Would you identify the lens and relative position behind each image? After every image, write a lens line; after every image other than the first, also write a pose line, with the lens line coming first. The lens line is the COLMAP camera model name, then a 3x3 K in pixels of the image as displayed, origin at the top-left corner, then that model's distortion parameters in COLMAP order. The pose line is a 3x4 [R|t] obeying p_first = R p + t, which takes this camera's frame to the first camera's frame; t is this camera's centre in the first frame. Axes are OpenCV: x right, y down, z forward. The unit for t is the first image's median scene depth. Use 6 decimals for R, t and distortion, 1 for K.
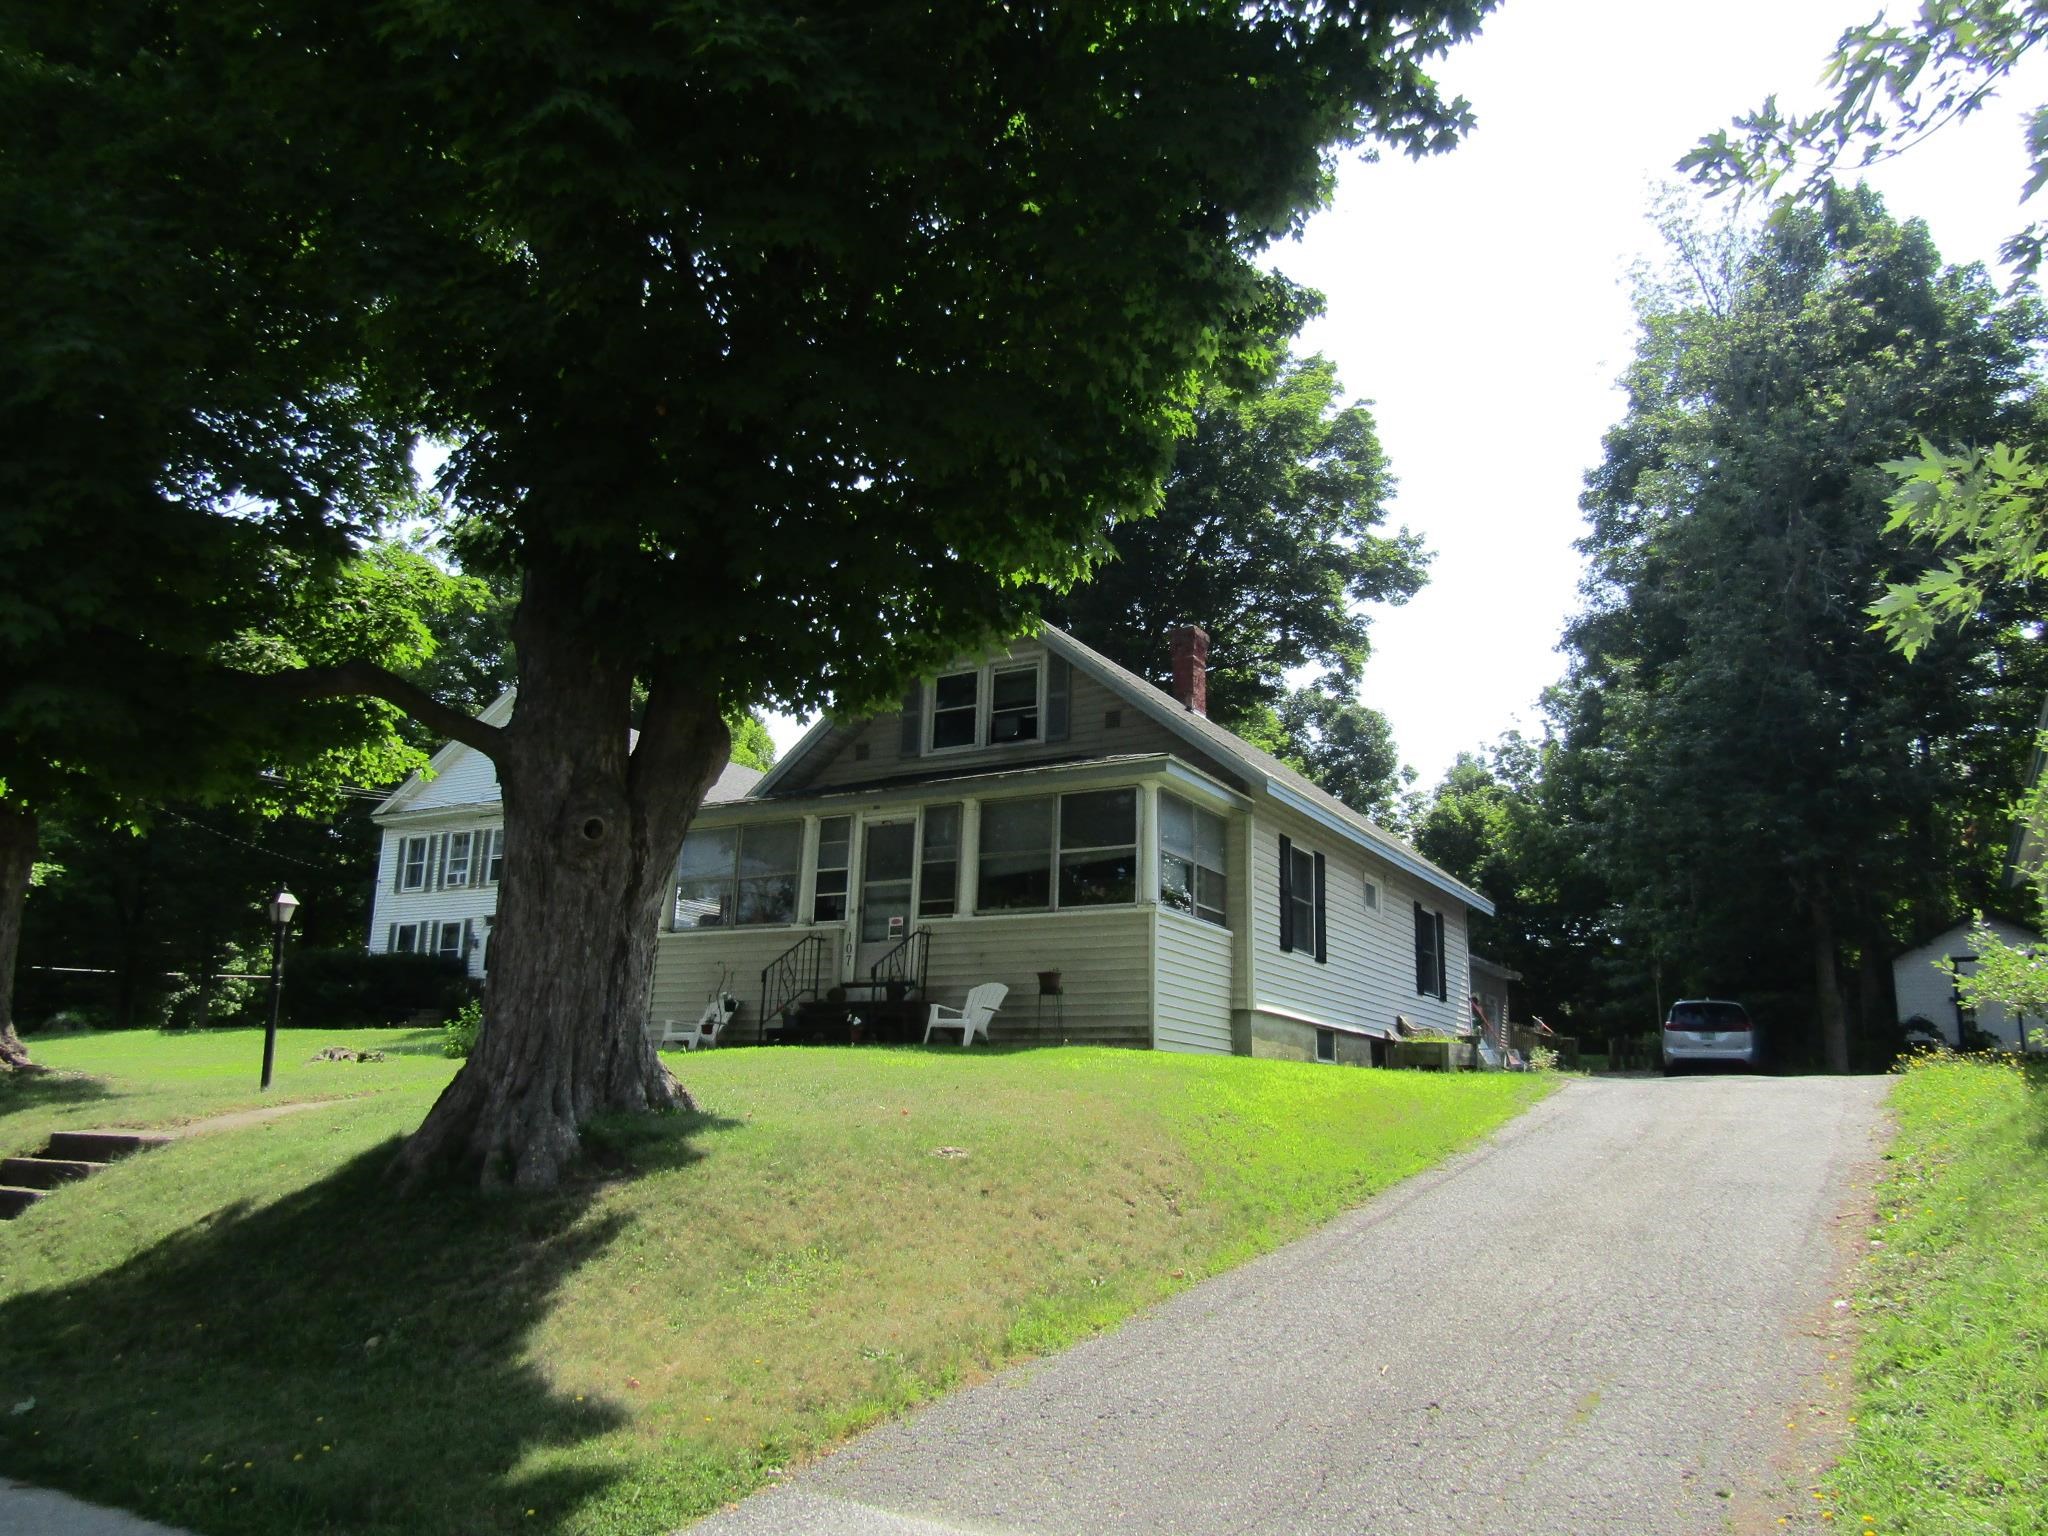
lens RADIAL K [[1523.5, 0, 1024.0], [0, 1523.5, 768.0], [0, 0, 1]] dist [-0.052170, -0.000123]
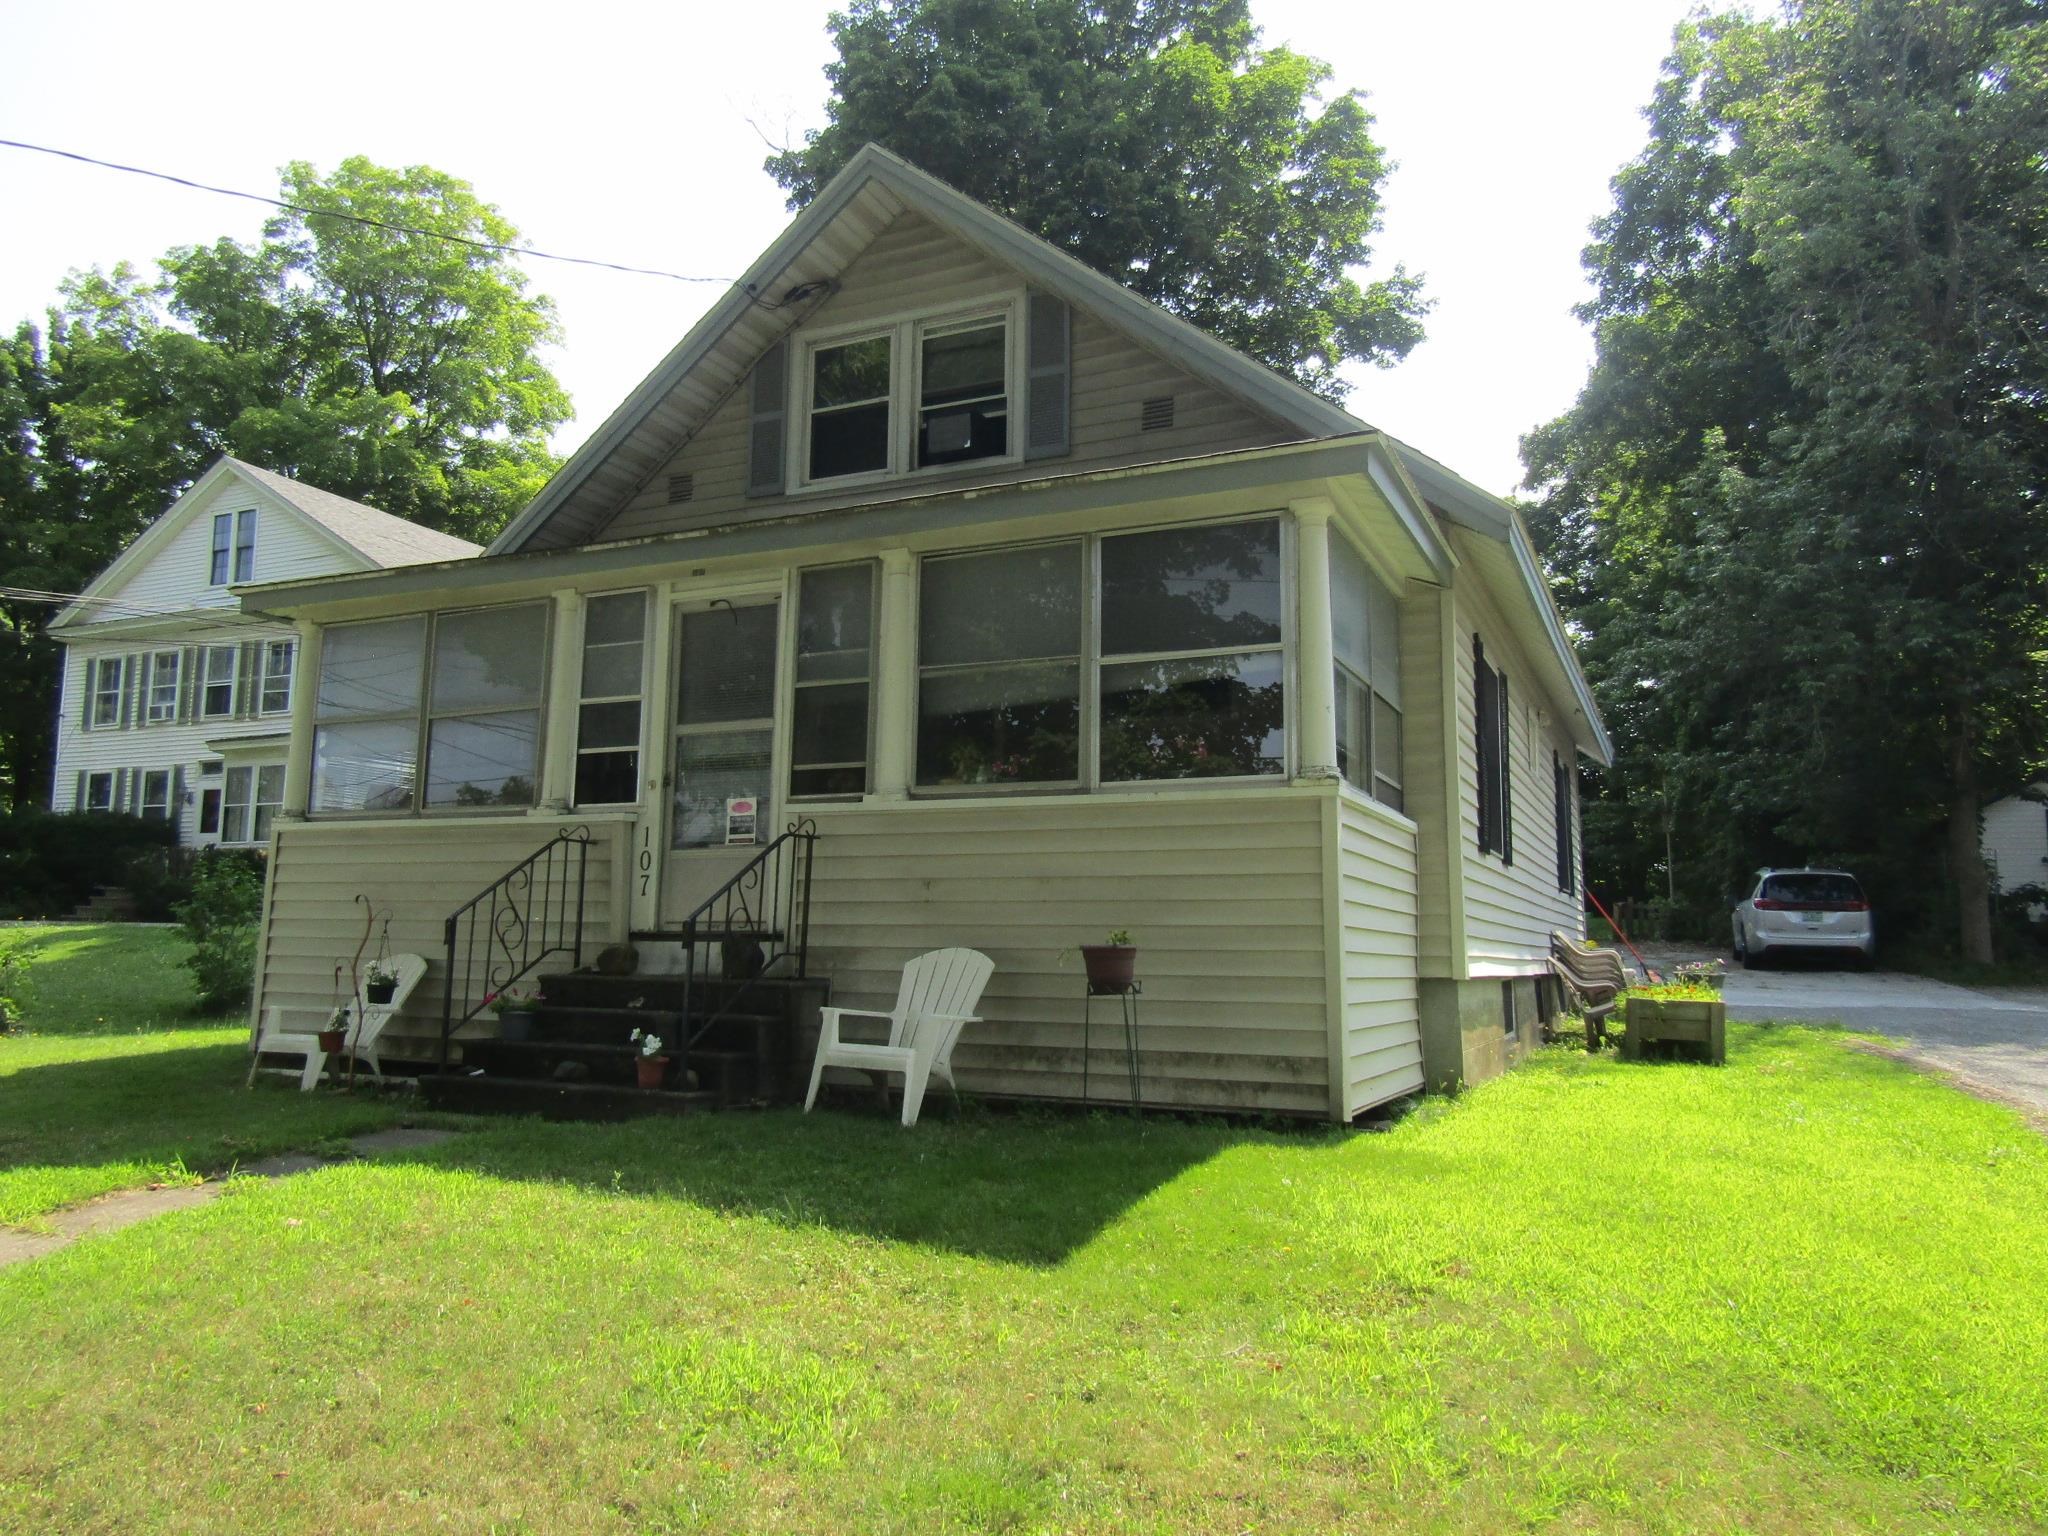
lens RADIAL K [[1457.3, 0, 1024.0], [0, 1457.3, 768.0], [0, 0, 1]] dist [-0.004103, -0.002713]
pose [[0.995077, -0.003617, 0.099043, -0.037055], [-0.007600, 0.993607, 0.112634, 0.032615], [-0.098817, -0.112832, 0.988688, 0.488130]]
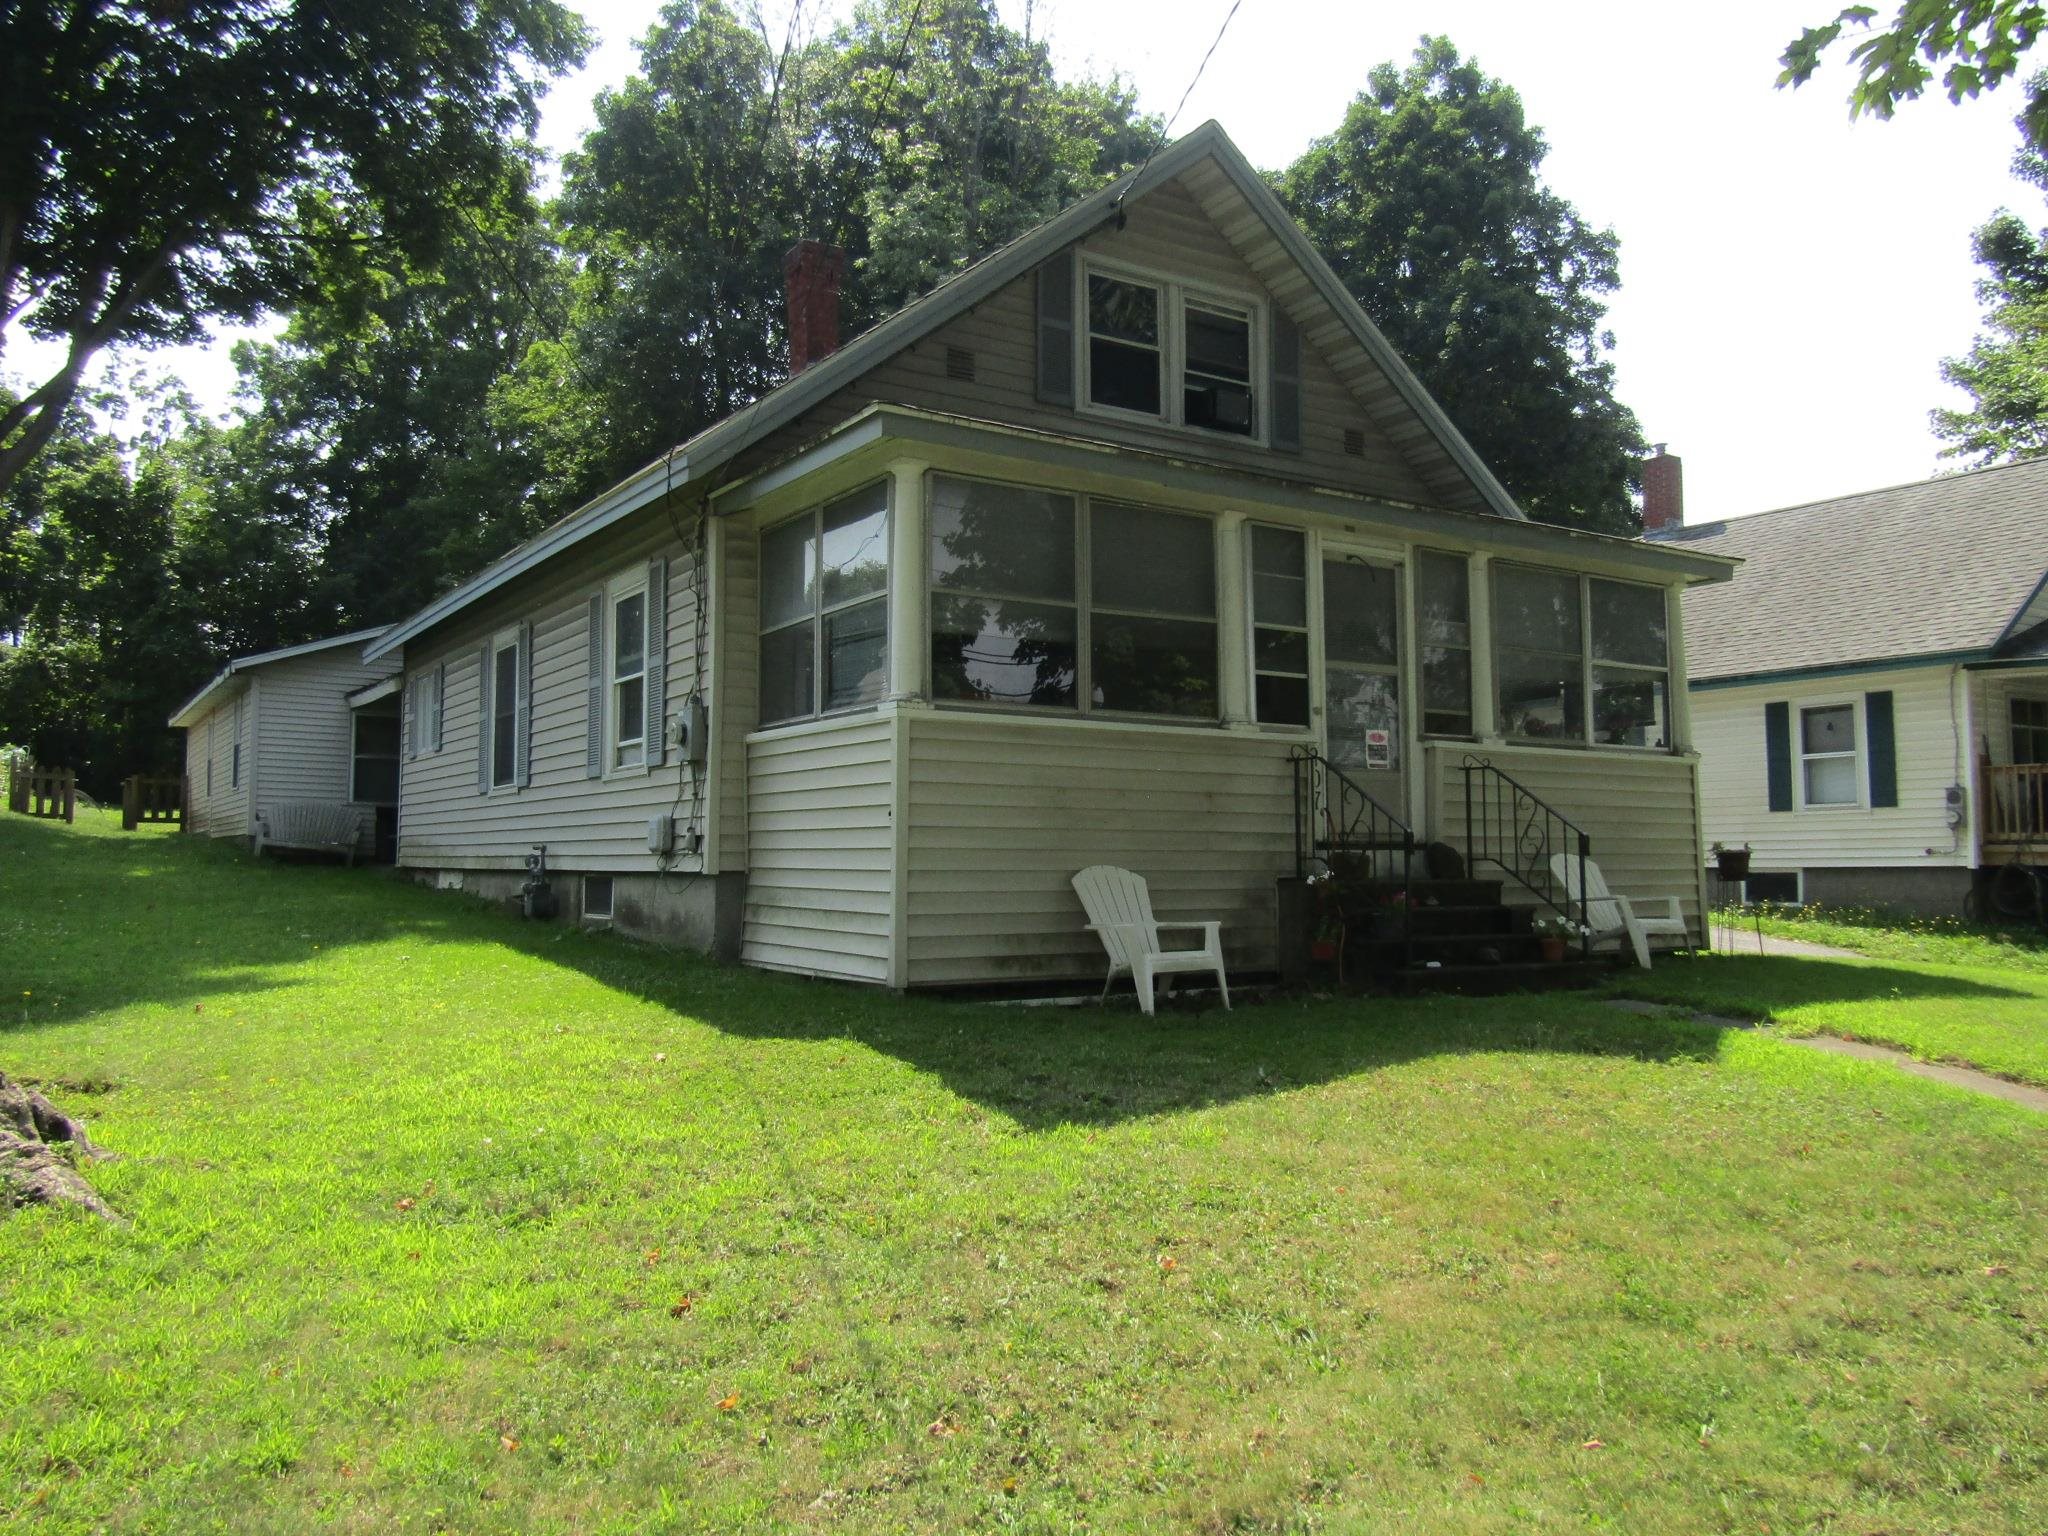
lens RADIAL K [[1552.5, 0, 1024.0], [0, 1552.5, 768.0], [0, 0, 1]] dist [-0.026869, 0.007252]
pose [[0.446047, 0.024804, 0.894666, -0.614609], [-0.198635, 0.977430, 0.071934, 0.088493], [-0.872689, -0.209798, 0.440907, 0.782741]]
